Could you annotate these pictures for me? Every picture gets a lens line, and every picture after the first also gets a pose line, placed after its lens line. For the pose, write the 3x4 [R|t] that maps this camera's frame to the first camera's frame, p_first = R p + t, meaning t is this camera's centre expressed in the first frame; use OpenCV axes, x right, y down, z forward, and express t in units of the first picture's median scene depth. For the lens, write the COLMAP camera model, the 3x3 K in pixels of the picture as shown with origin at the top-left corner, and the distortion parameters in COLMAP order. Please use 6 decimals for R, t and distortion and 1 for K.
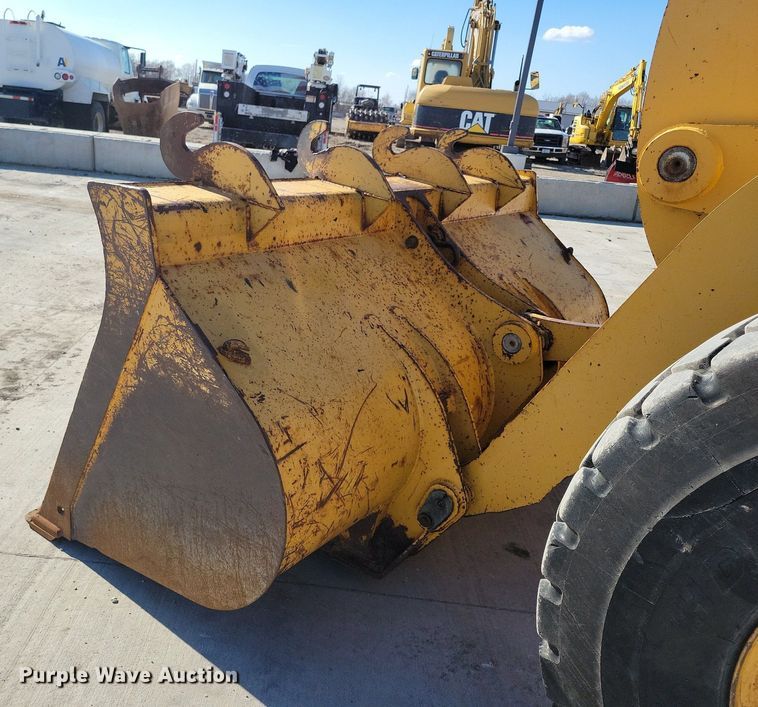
lens RADIAL K [[707.2, 0, 302.0], [0, 707.2, 351.5], [0, 0, 1]] dist [0.043974, -0.004752]
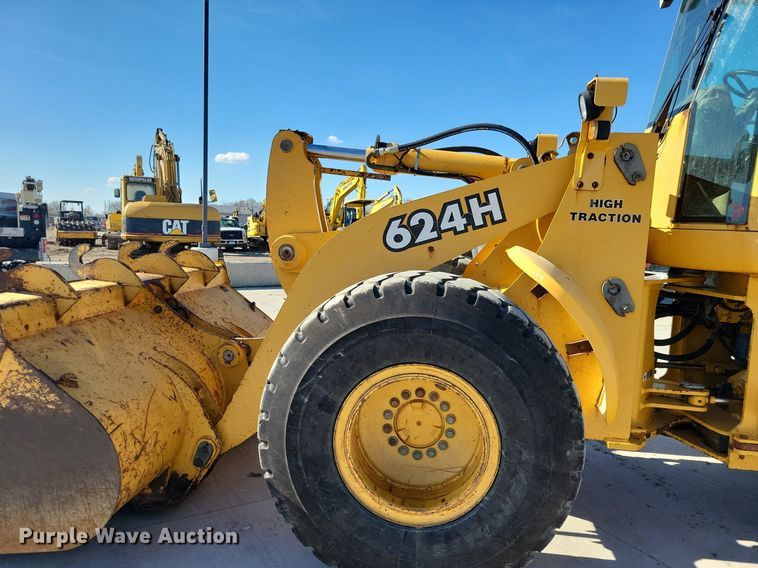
lens RADIAL K [[570.7, 0, 379.0], [0, 570.7, 284.0], [0, 0, 1]] dist [0.037968, -0.013238]
pose [[0.838862, -0.124253, 0.529973, -0.125418], [0.229362, 0.963635, -0.137117, 0.098938], [-0.493663, 0.236578, 0.836856, -0.424718]]
